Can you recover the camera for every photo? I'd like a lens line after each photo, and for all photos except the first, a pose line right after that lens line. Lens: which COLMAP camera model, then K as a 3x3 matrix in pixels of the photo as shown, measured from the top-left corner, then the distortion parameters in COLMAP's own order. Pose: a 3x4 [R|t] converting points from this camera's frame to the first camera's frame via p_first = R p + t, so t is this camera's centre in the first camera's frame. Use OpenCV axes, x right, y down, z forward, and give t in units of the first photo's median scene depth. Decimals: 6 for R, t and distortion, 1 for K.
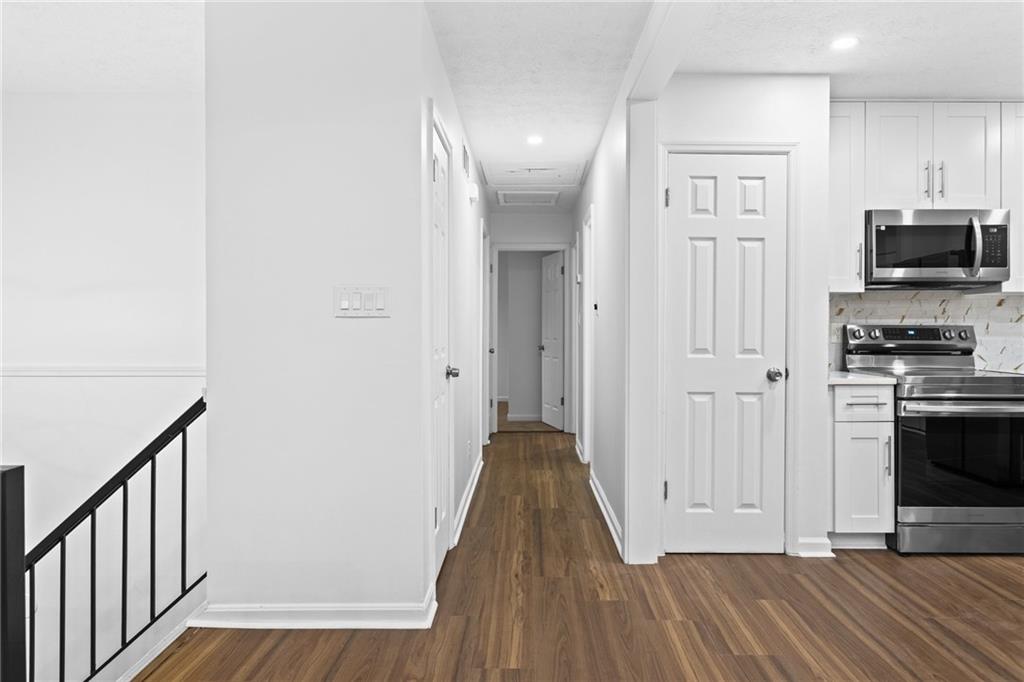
lens RADIAL K [[683.0, 0, 516.6], [0, 683.0, 328.6], [0, 0, 1]] dist [-0.001695, 0.005873]
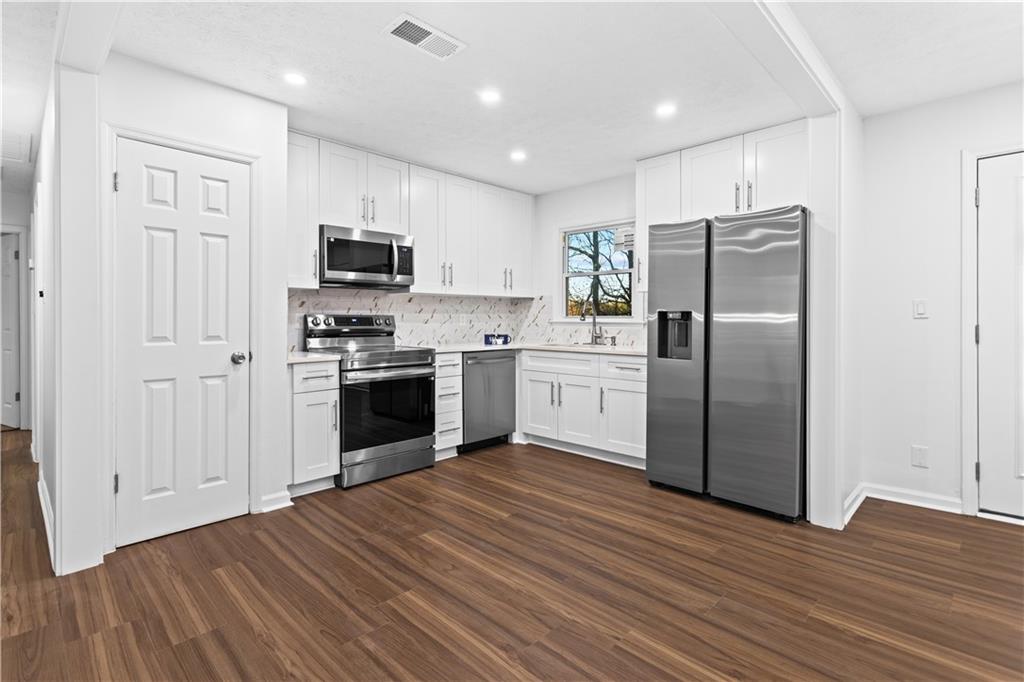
lens RADIAL K [[492.3, 0, 511.4], [0, 492.3, 320.3], [0, 0, 1]] dist [0.000918, 0.000221]
pose [[0.699142, -0.003942, 0.714972, 0.111408], [0.001989, 0.999992, 0.003569, 0.003232], [-0.714980, -0.001073, 0.699144, 0.108984]]
